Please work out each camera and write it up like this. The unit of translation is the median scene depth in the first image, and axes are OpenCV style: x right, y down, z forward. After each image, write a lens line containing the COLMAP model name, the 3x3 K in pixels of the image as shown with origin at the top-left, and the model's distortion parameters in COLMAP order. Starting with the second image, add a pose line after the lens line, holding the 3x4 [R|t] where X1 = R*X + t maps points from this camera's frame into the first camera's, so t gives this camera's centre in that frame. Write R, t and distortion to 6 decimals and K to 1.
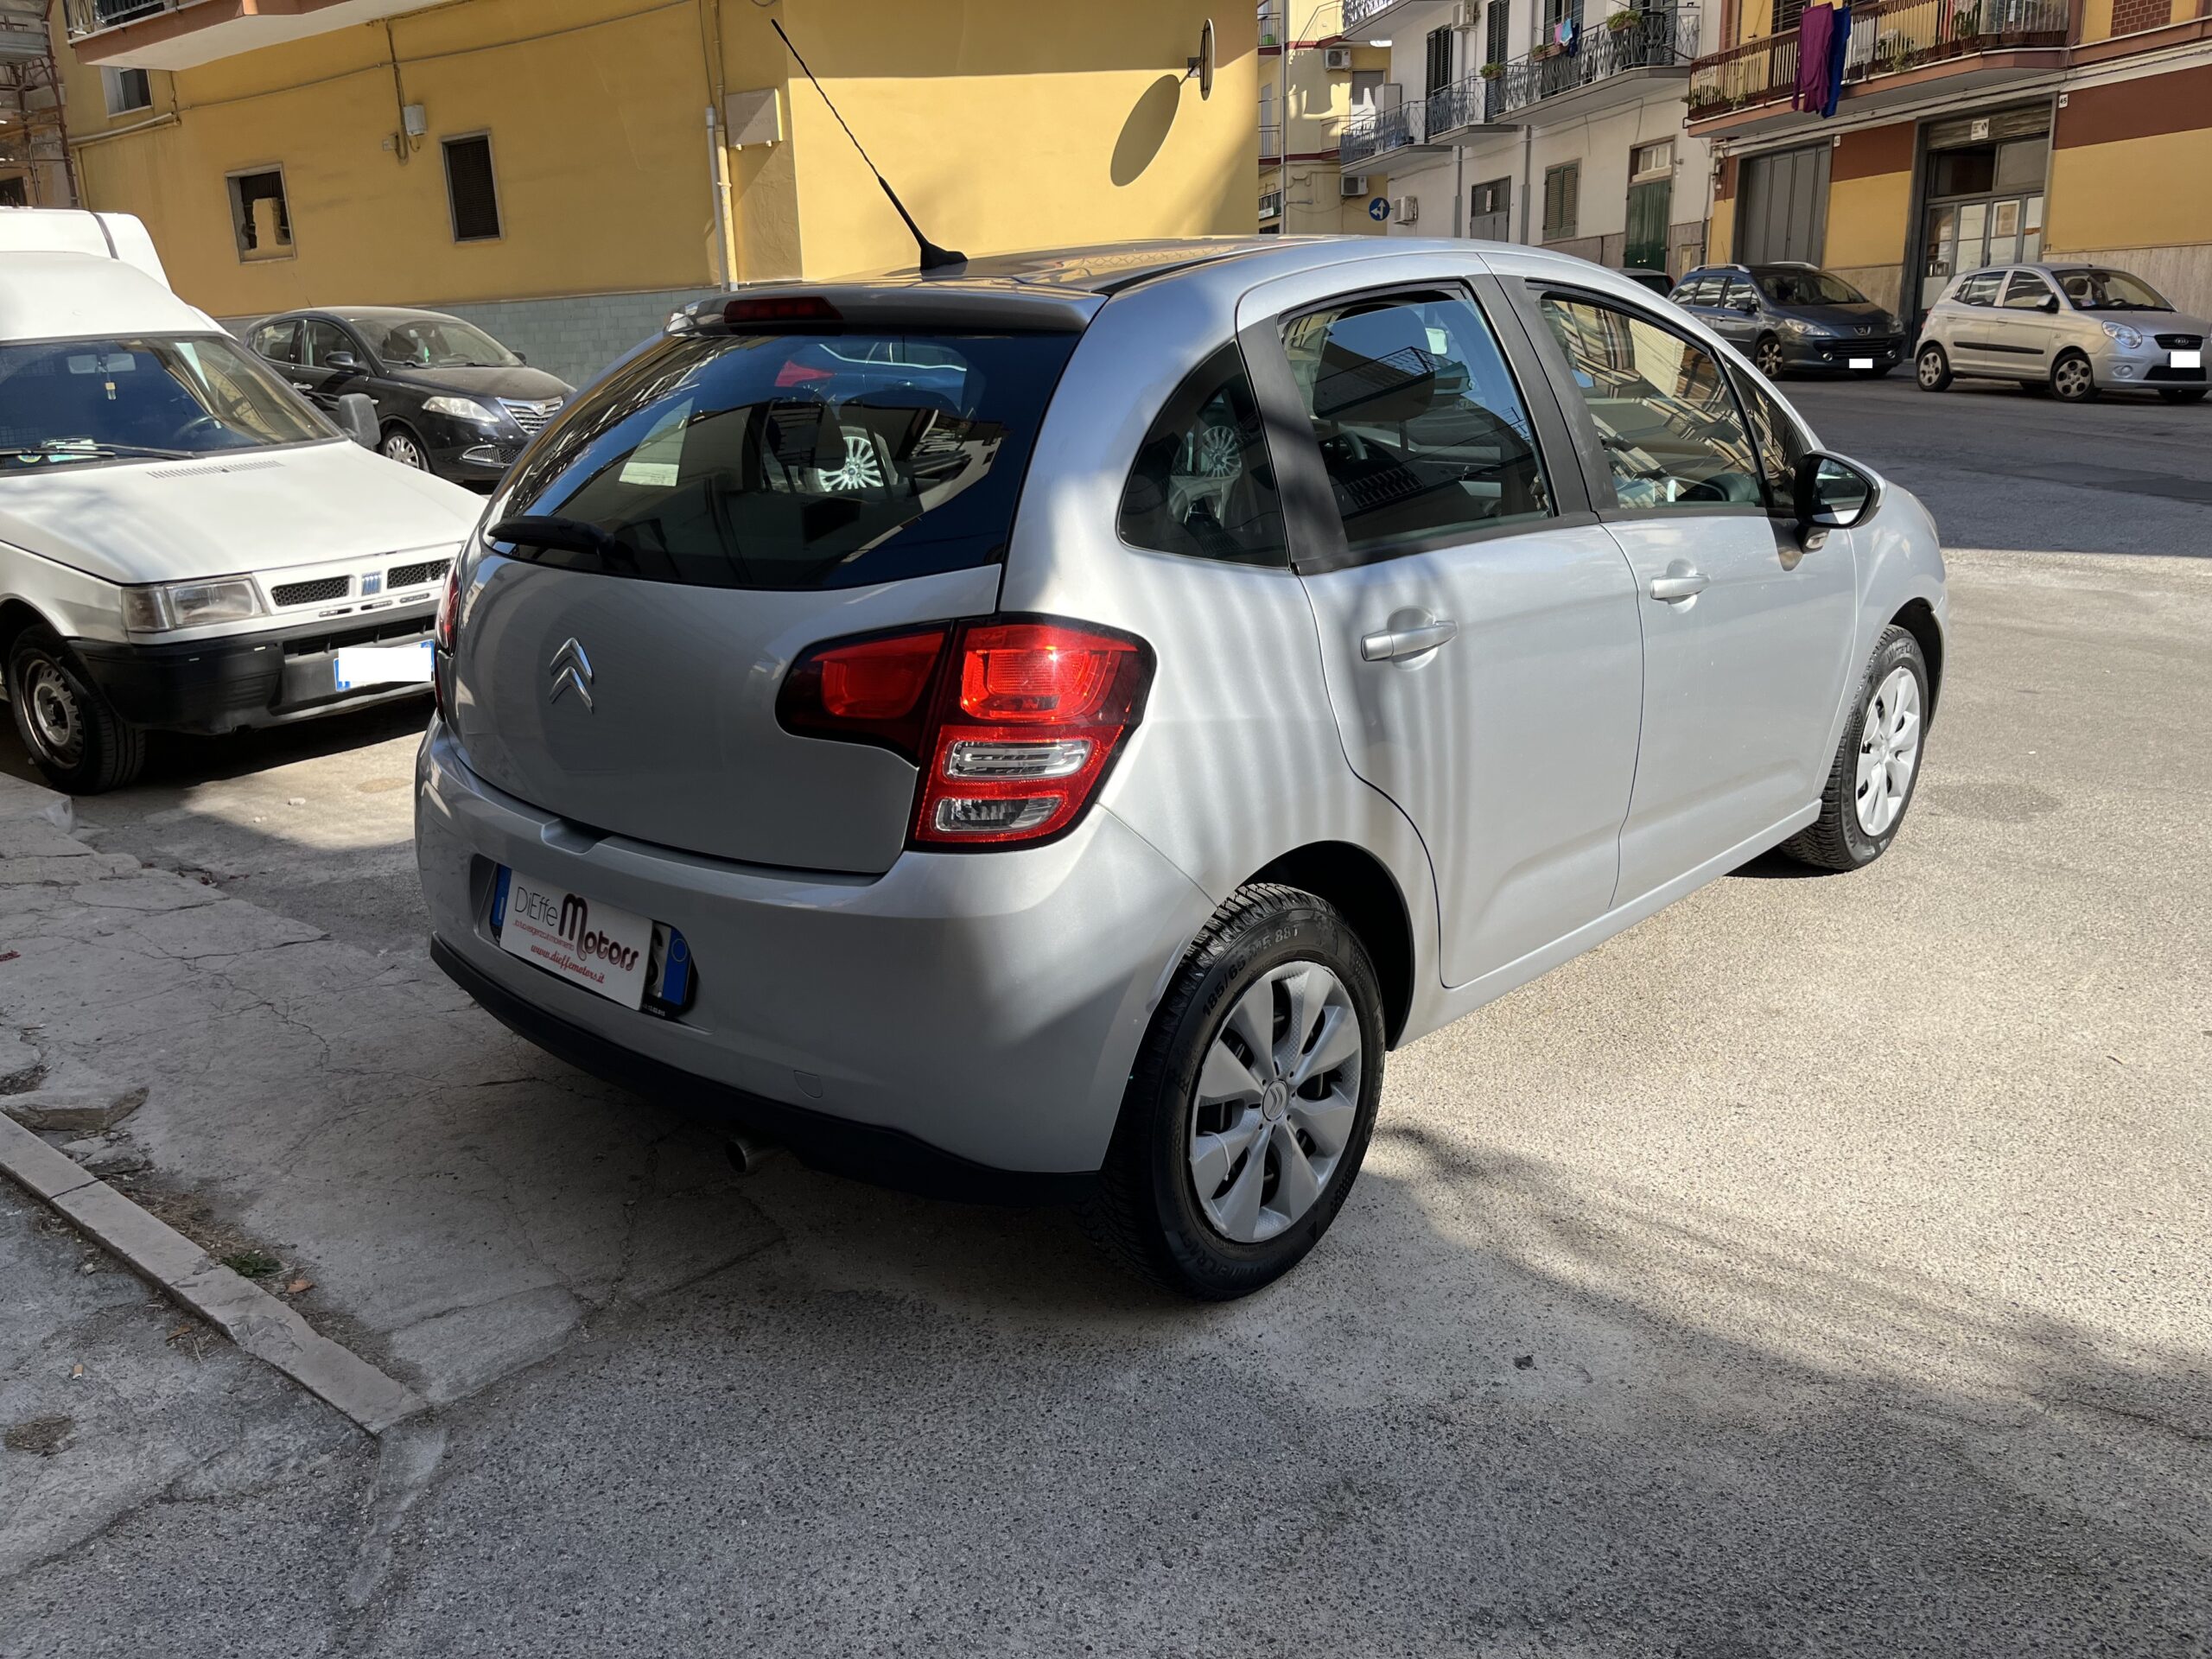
lens RADIAL K [[1689.5, 0, 1105.3], [0, 1689.5, 835.4], [0, 0, 1]] dist [0.066887, -0.099508]
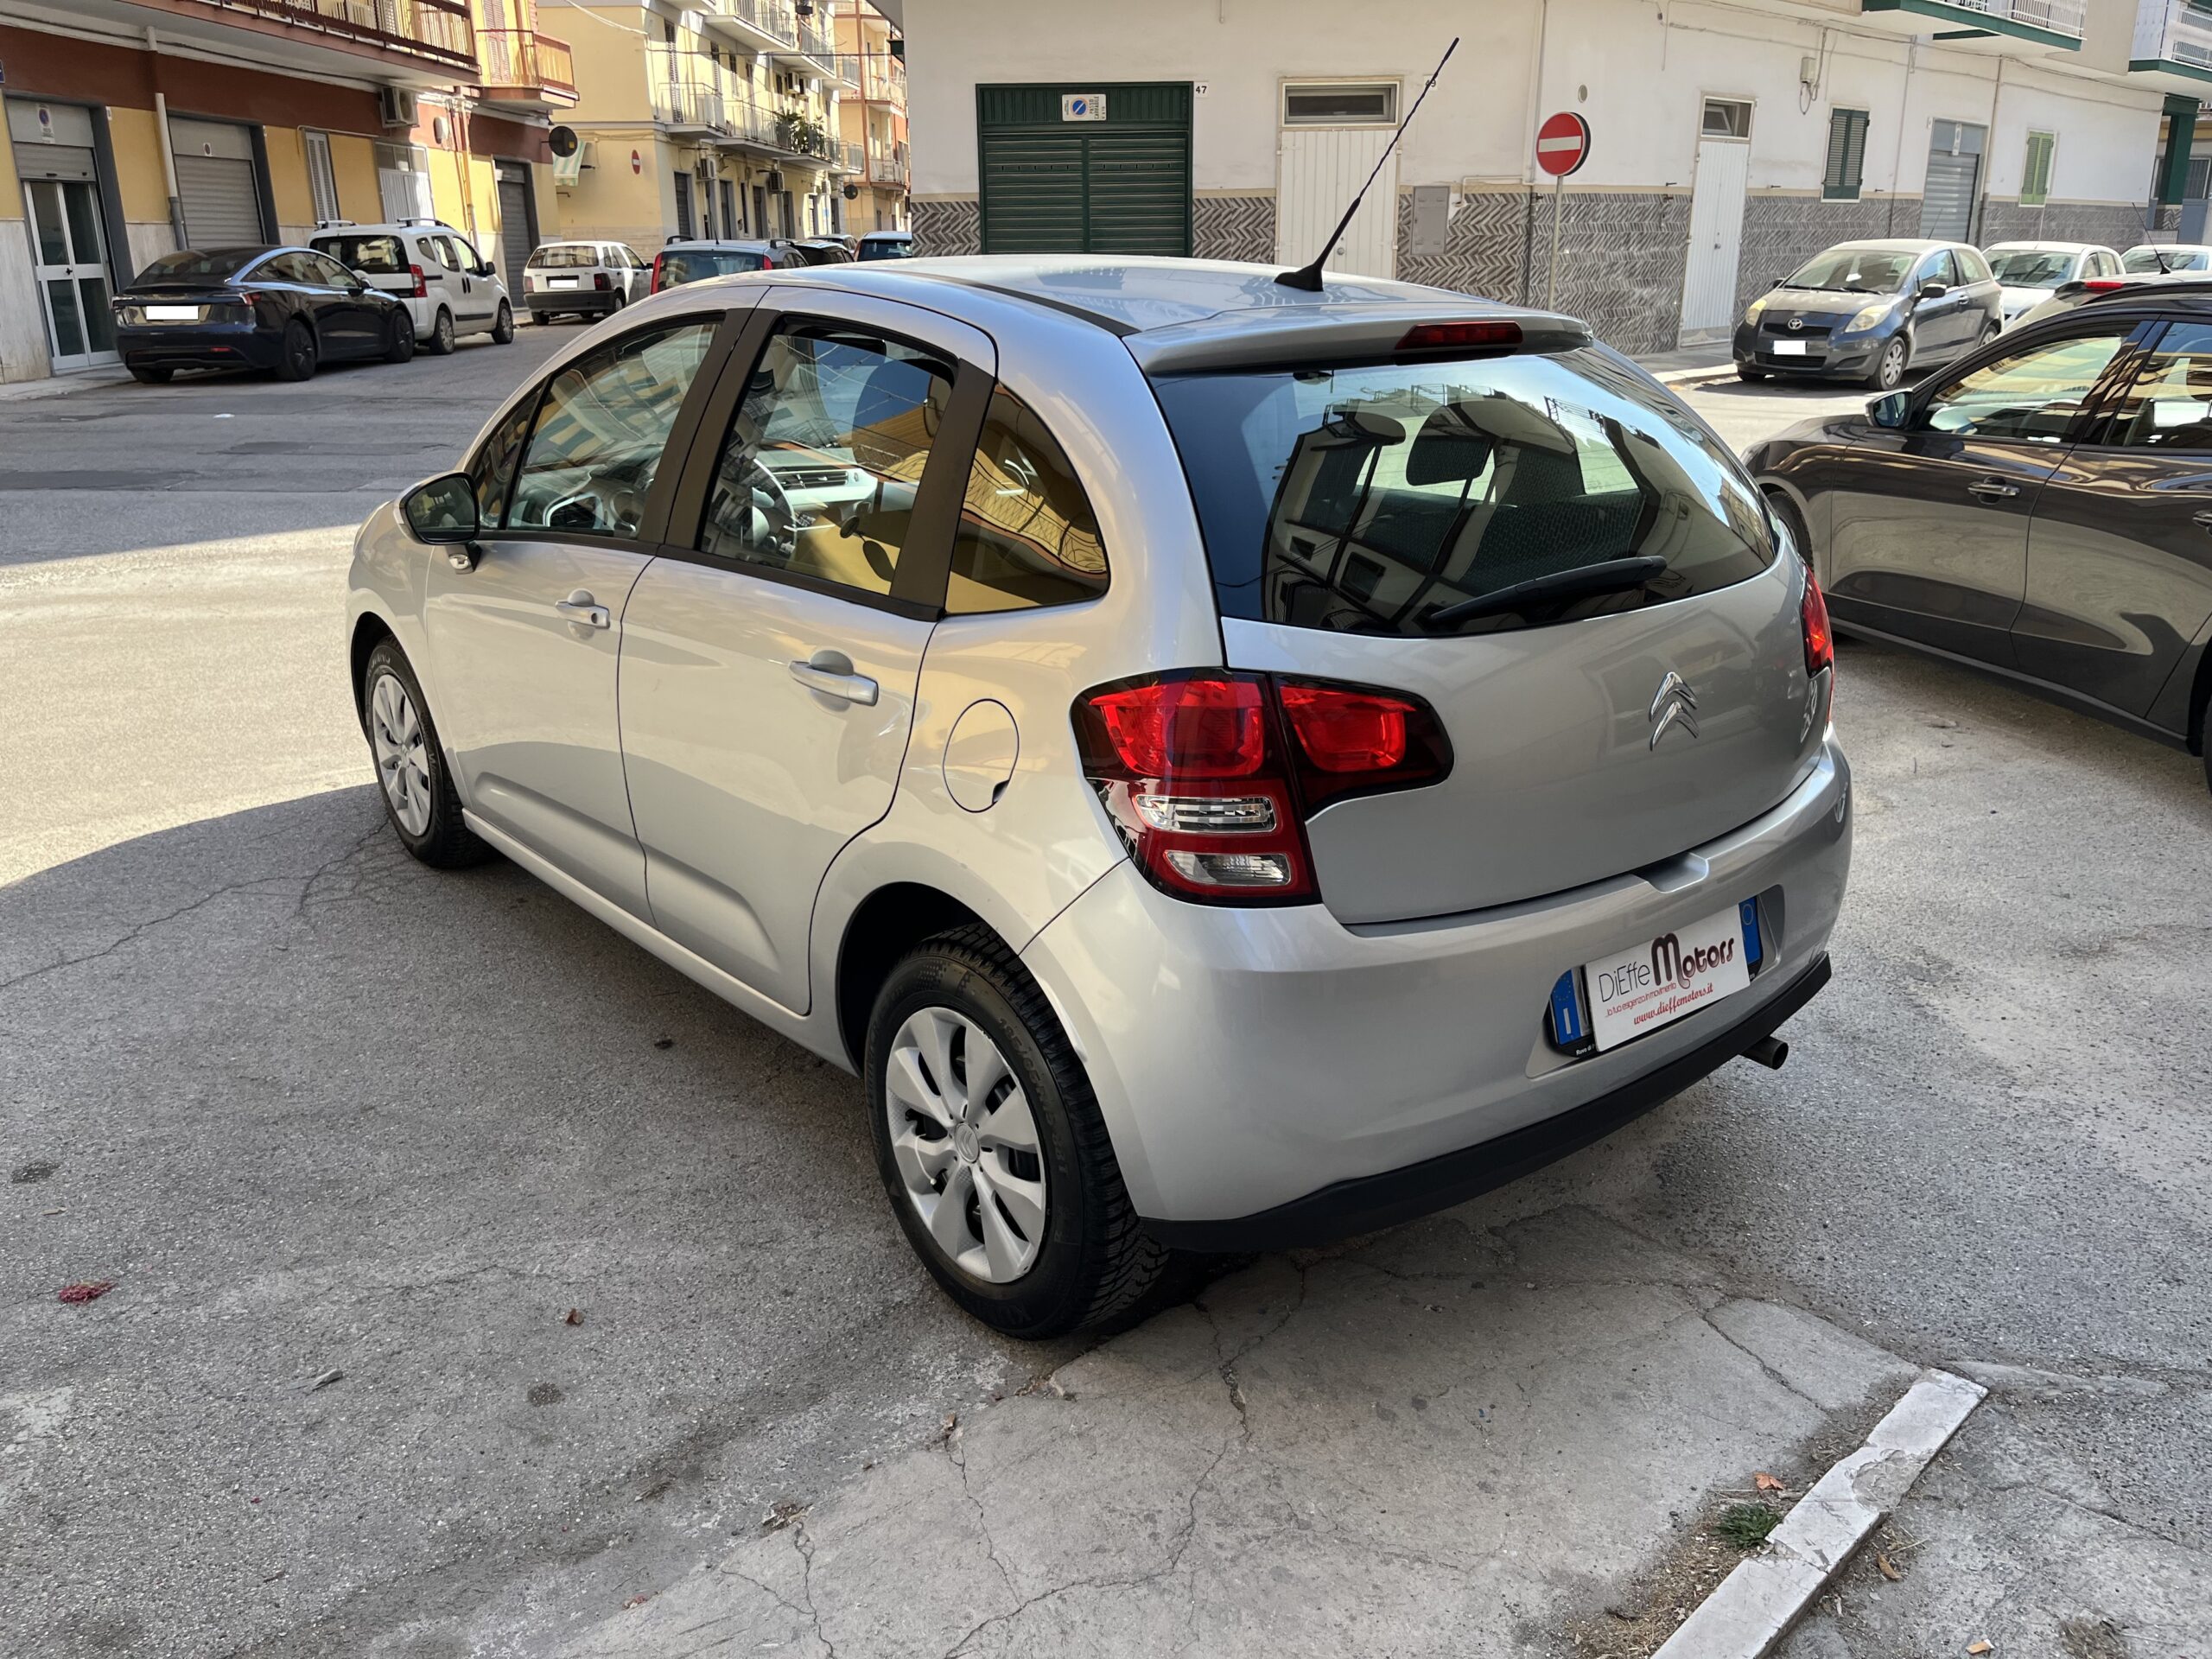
lens RADIAL K [[1689.5, 0, 1085.1], [0, 1689.5, 817.9], [0, 0, 1]] dist [0.066887, -0.099508]
pose [[0.149890, -0.287923, 0.945851, -0.170812], [0.289383, 0.927540, 0.236490, -0.047833], [-0.945405, 0.238266, 0.222349, 0.145769]]
